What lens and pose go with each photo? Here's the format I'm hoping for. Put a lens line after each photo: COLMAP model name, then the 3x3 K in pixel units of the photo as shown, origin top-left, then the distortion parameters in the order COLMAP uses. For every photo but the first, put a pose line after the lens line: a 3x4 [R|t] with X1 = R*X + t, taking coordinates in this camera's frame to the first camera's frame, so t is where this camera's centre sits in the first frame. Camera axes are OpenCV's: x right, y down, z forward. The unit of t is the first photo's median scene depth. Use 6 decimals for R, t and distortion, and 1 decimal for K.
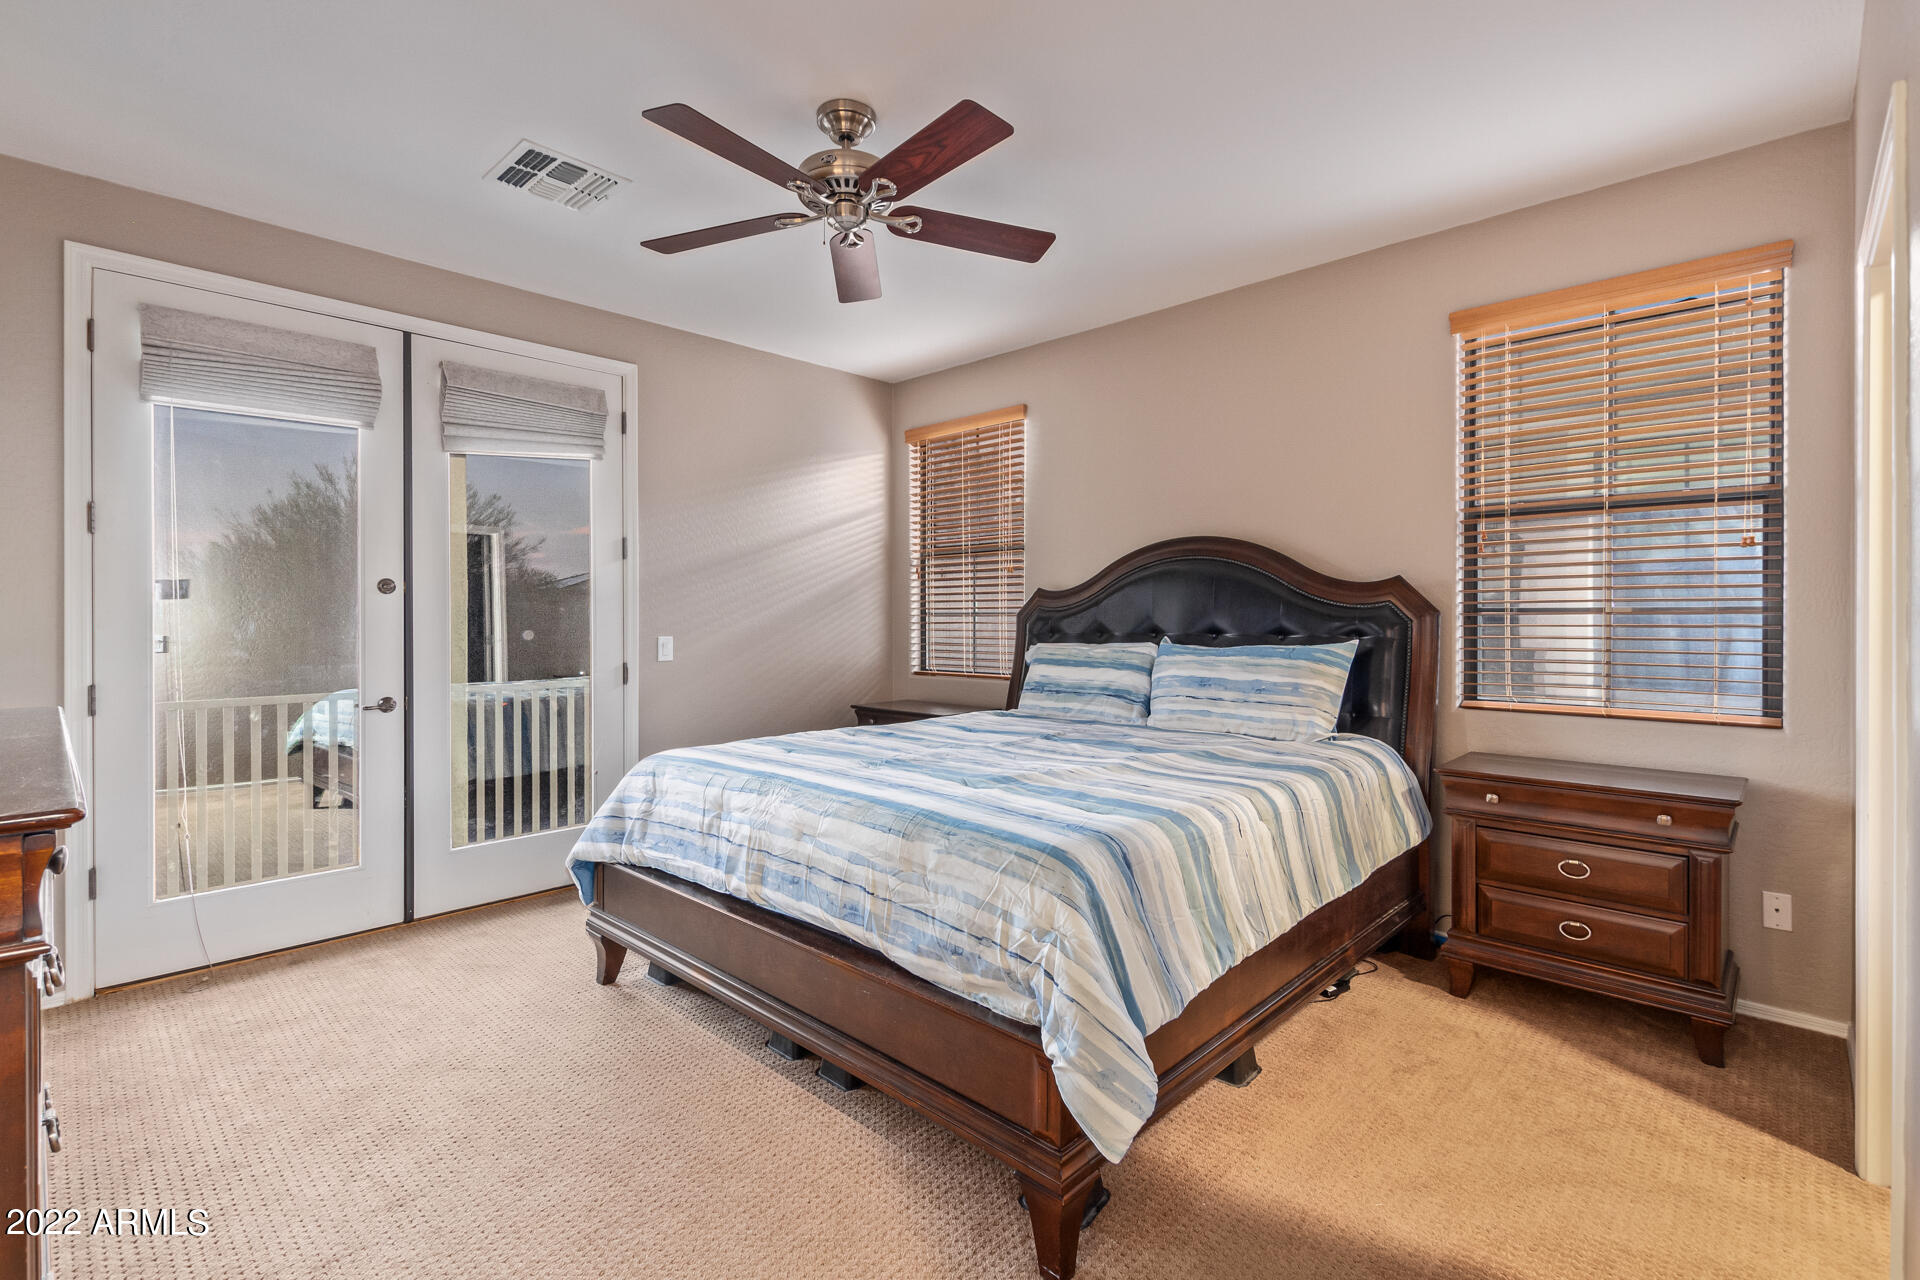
lens RADIAL K [[879.1, 0, 954.7], [0, 879.1, 624.2], [0, 0, 1]] dist [0.007798, -0.003164]
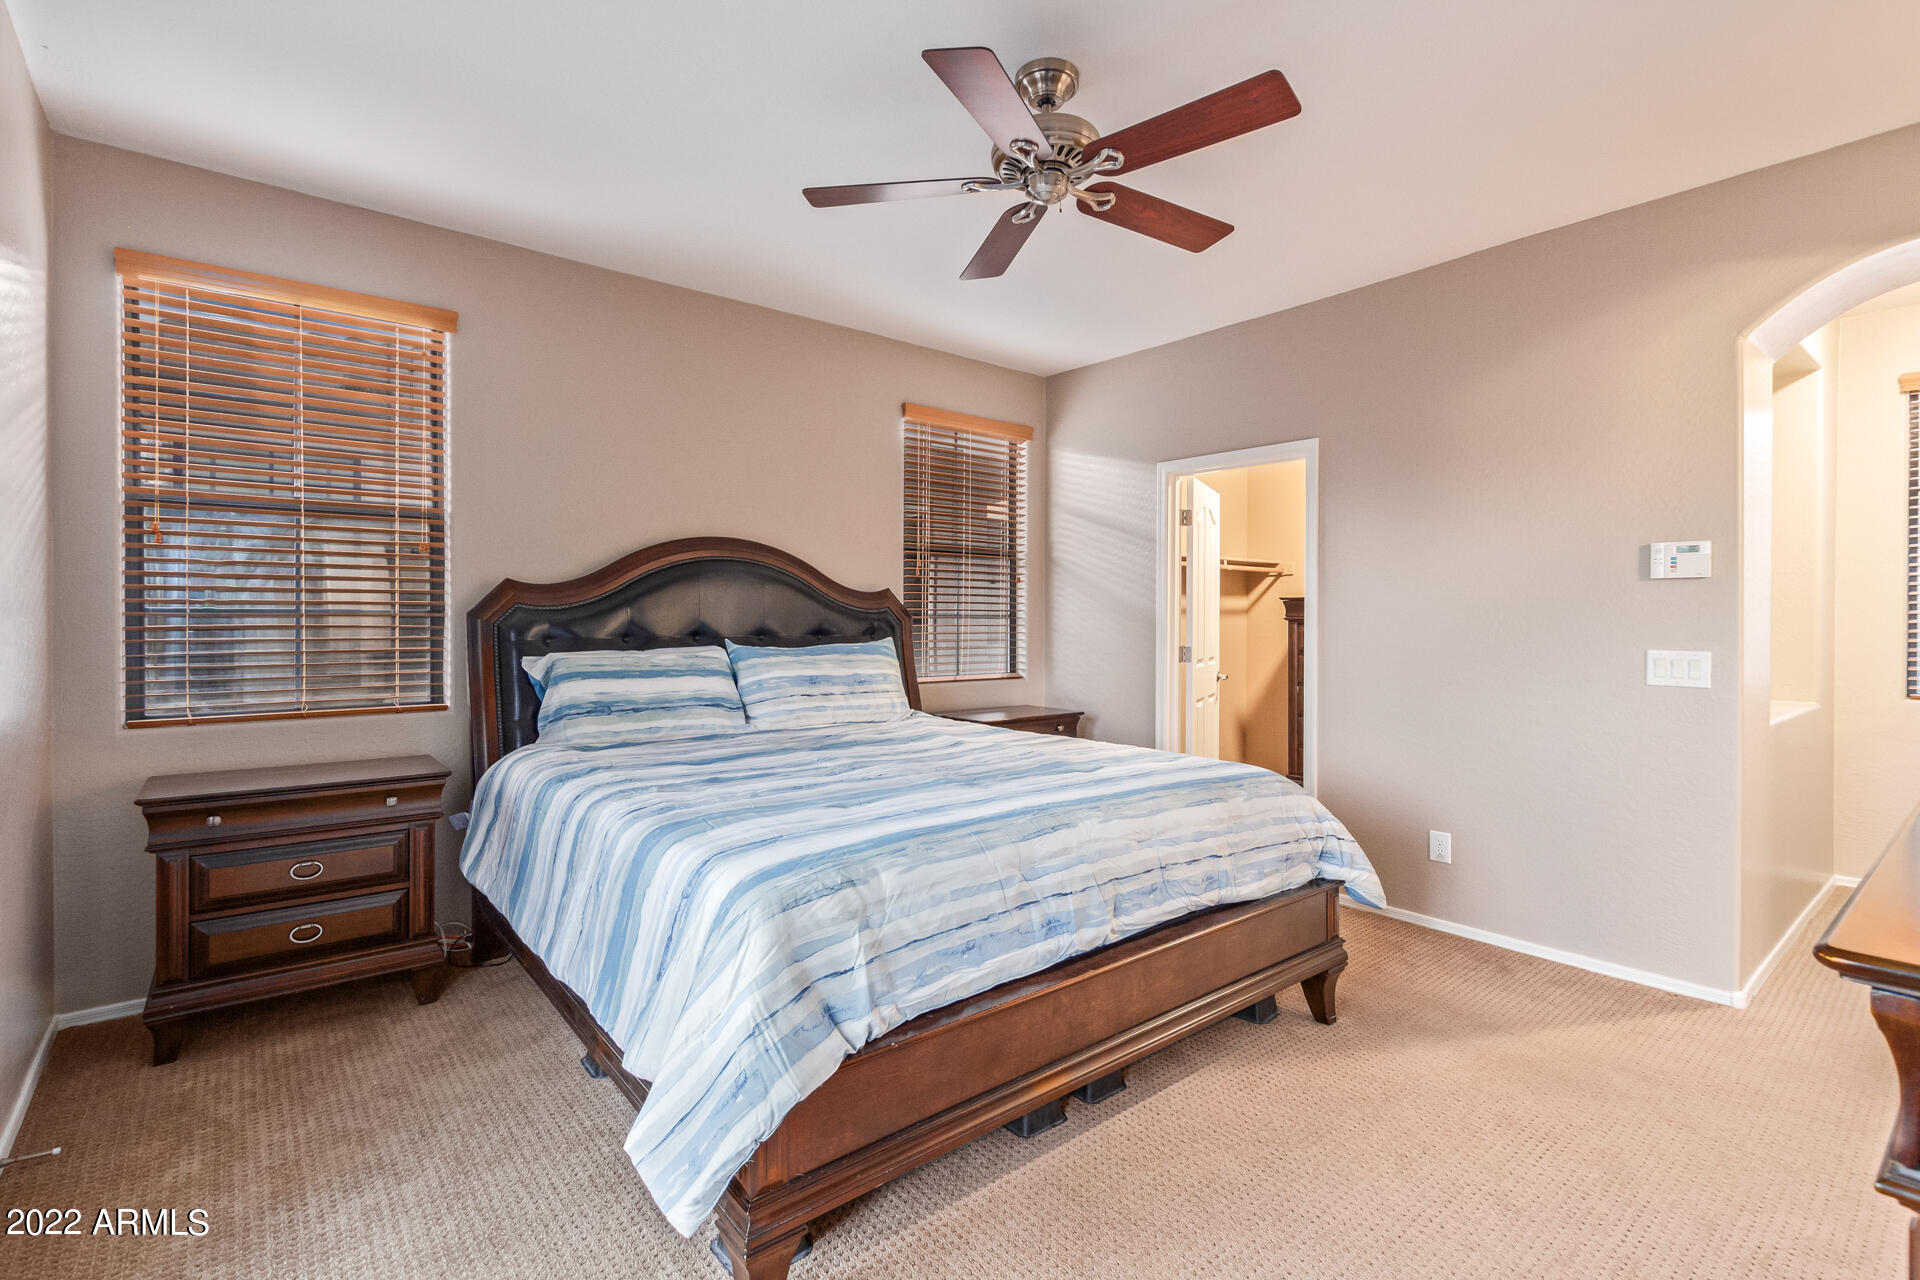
lens RADIAL K [[879.1, 0, 927.8], [0, 879.1, 632.6], [0, 0, 1]] dist [0.007798, -0.003164]
pose [[0.136601, -0.013745, 0.990531, -0.715195], [0.005152, 0.999900, 0.013165, -0.004969], [-0.990613, 0.003305, 0.136658, 0.672661]]
